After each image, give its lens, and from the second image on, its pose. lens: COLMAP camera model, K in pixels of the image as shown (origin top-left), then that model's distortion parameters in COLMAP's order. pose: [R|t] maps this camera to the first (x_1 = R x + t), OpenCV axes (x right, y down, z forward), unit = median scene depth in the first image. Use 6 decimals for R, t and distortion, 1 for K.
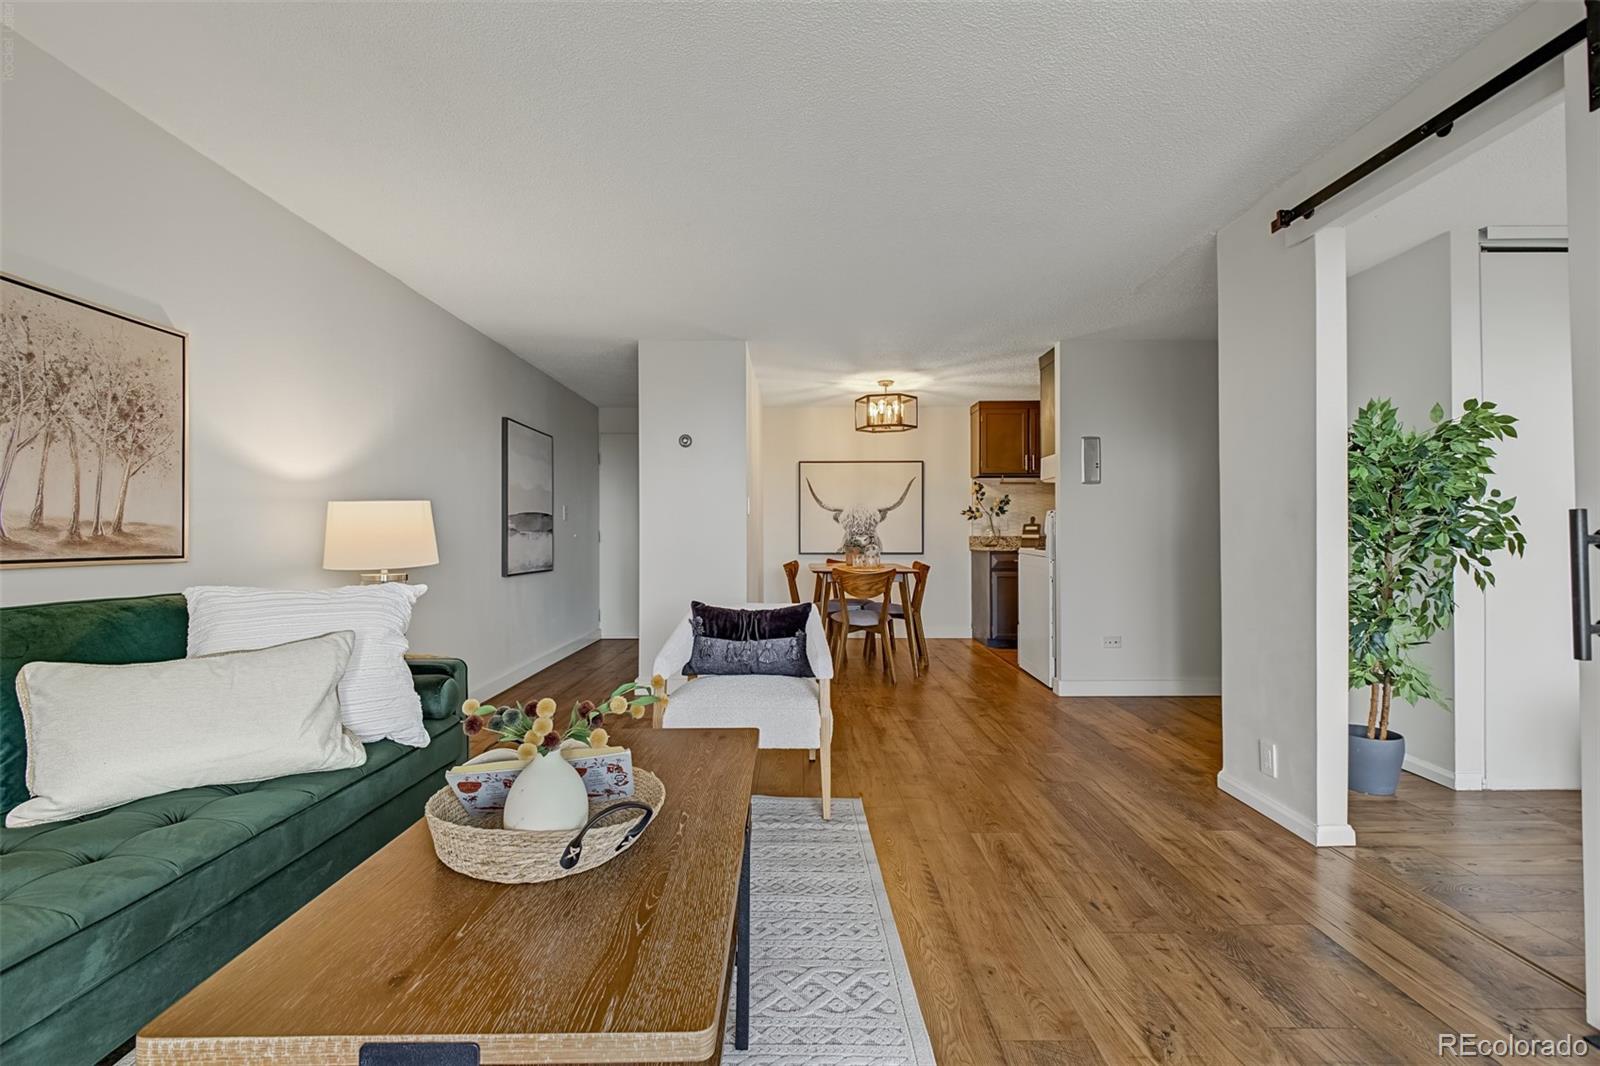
lens RADIAL K [[642.5, 0, 793.5], [0, 642.5, 532.9], [0, 0, 1]] dist [0.003263, -0.001536]
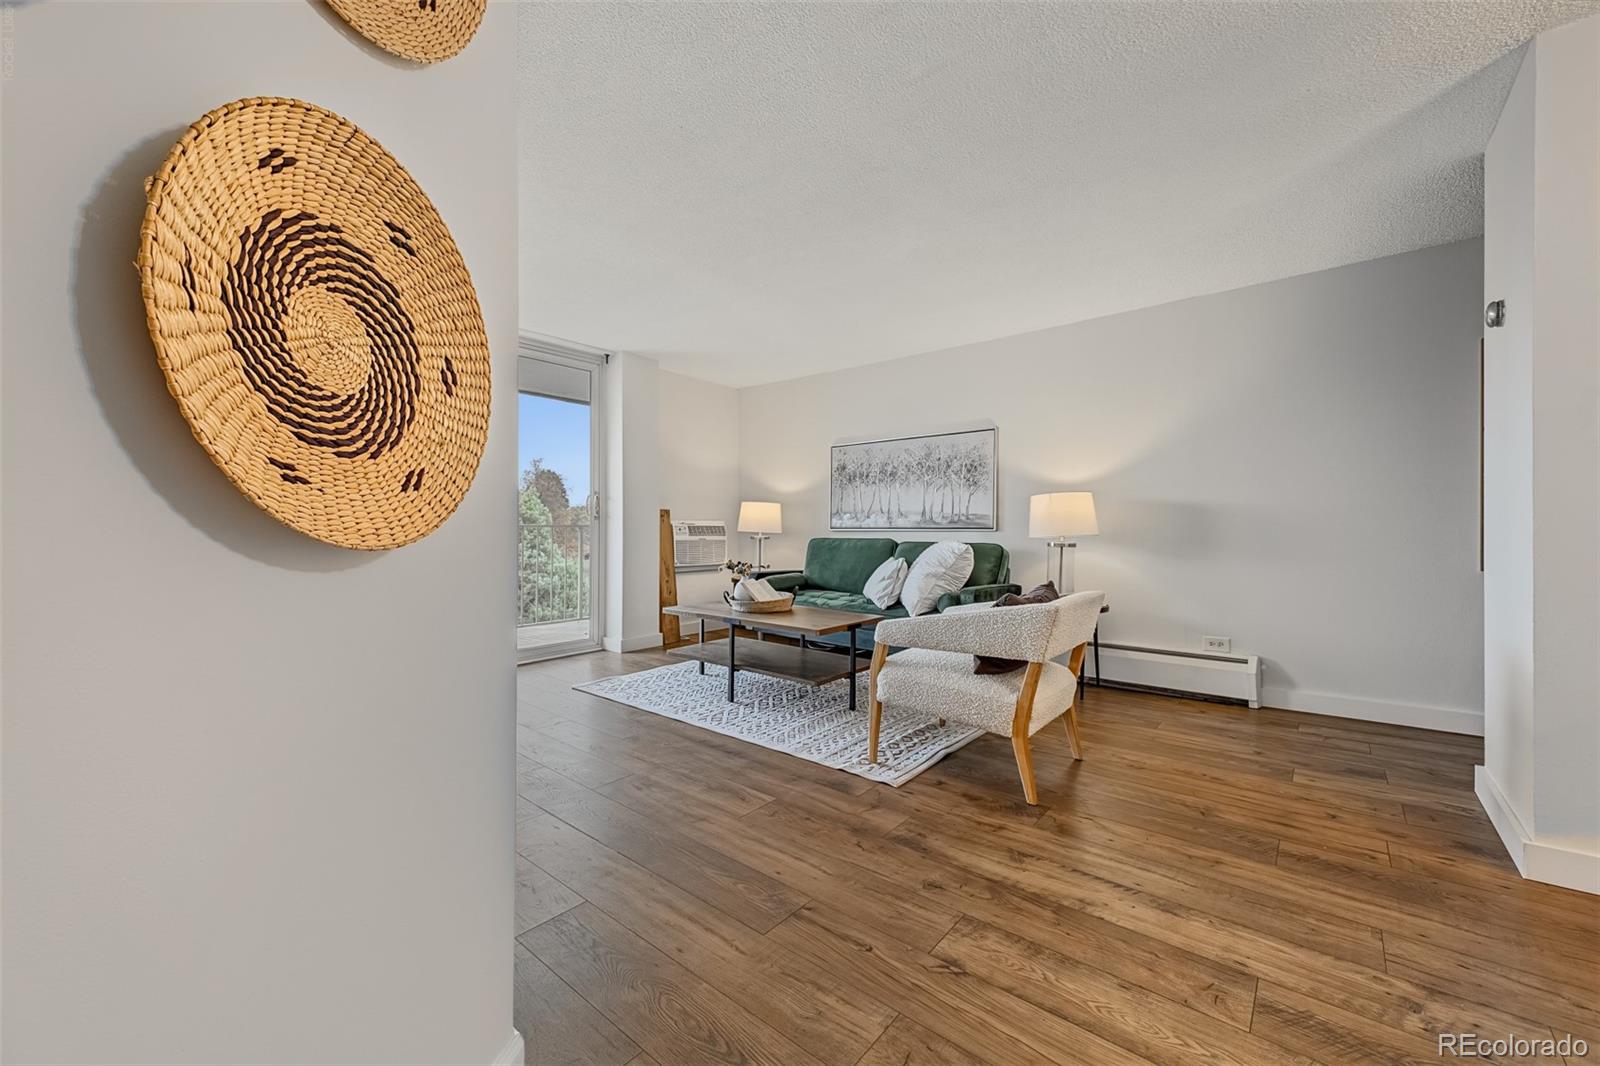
lens RADIAL K [[631.1, 0, 794.5], [0, 631.1, 518.6], [0, 0, 1]] dist [0.008734, -0.002490]
pose [[-0.644903, -0.013413, -0.764147, 0.760444], [0.005965, 0.999727, -0.022582, 0.031577], [0.764241, -0.019122, -0.644647, 1.238254]]
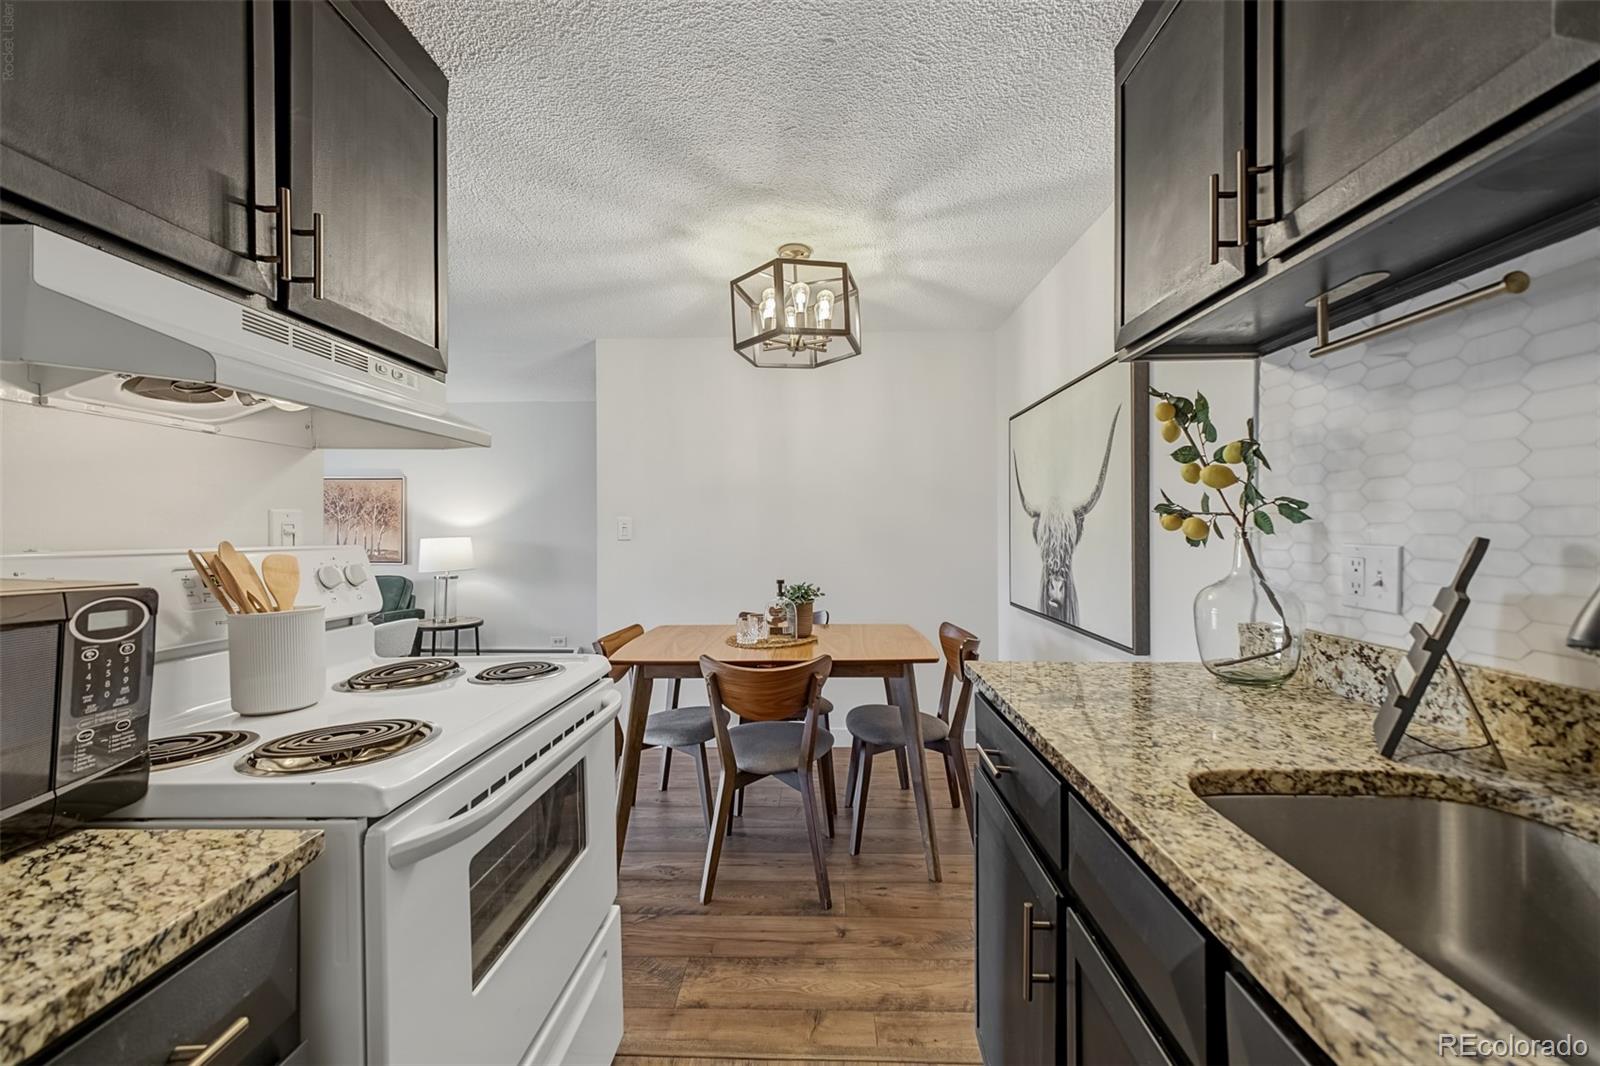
lens RADIAL K [[631.1, 0, 804.9], [0, 631.1, 527.6], [0, 0, 1]] dist [0.008734, -0.002490]
pose [[-0.018944, 0.000741, -0.999820, 1.046951], [0.009931, 0.999951, 0.000553, -0.059355], [0.999771, -0.009919, -0.018951, 1.769895]]
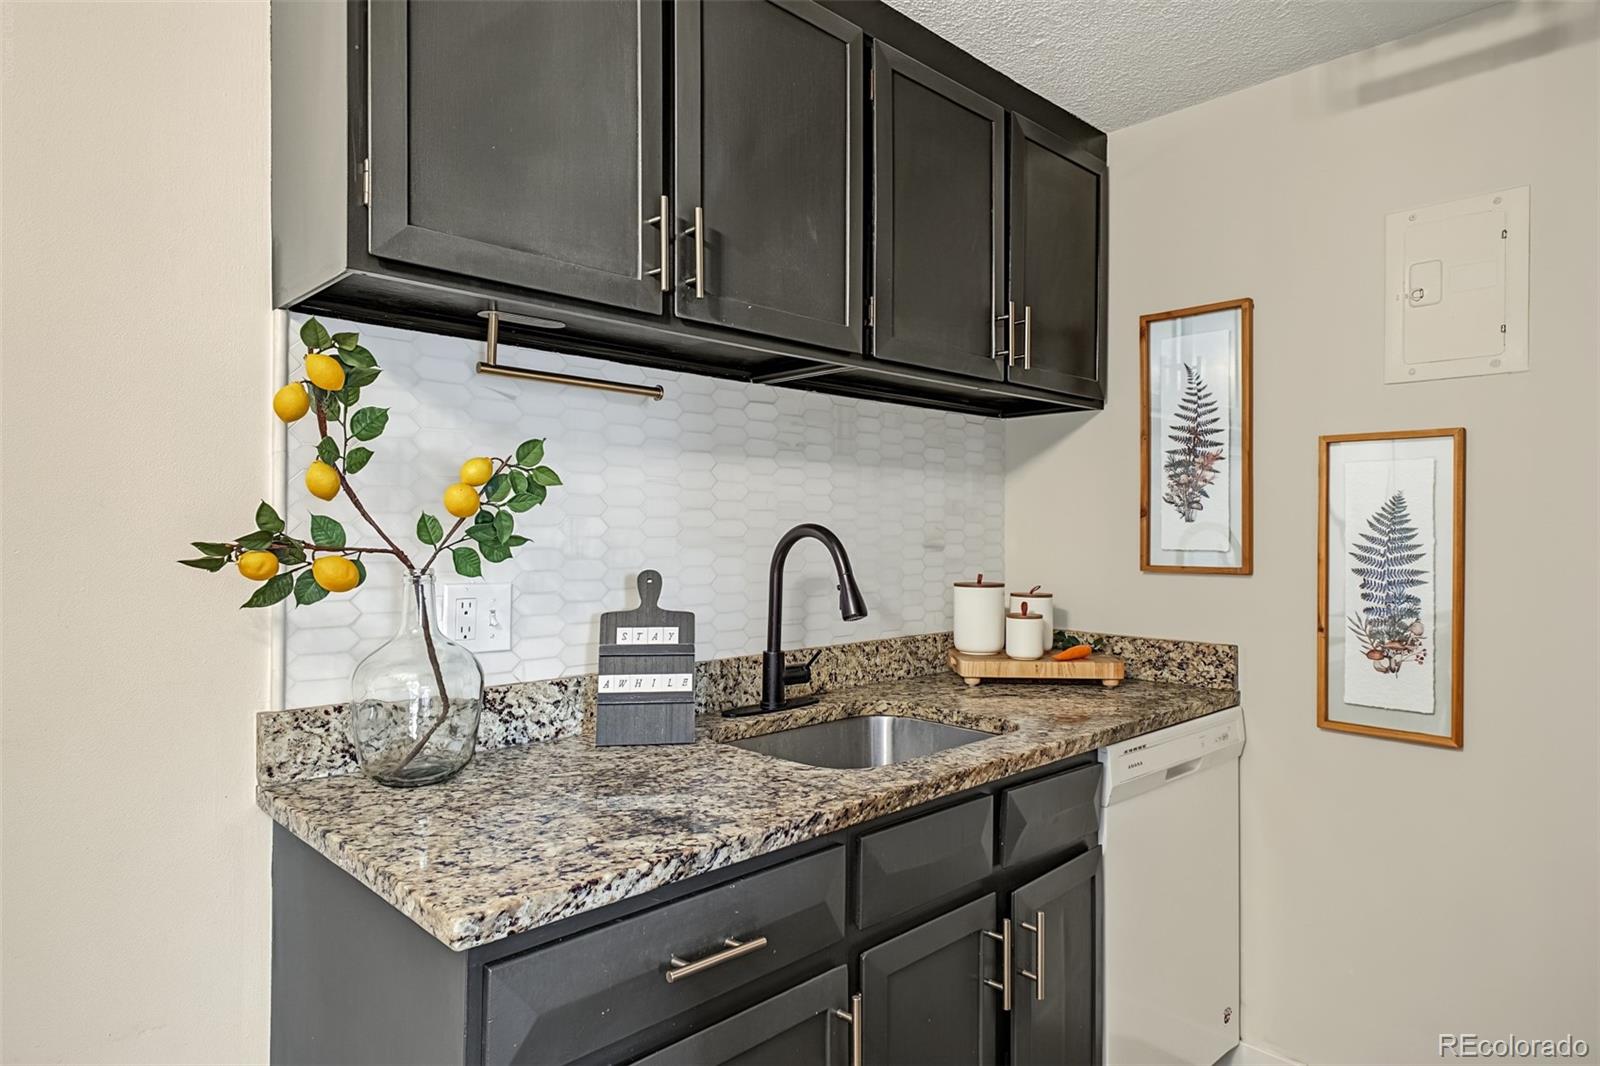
lens RADIAL K [[920.9, 0, 811.1], [0, 920.9, 527.8], [0, 0, 1]] dist [0.004281, -0.001147]
pose [[0.702859, 0.007440, 0.711290, 0.446311], [-0.008552, 0.999961, -0.002008, -0.077080], [-0.711277, -0.004672, 0.702896, 1.607386]]
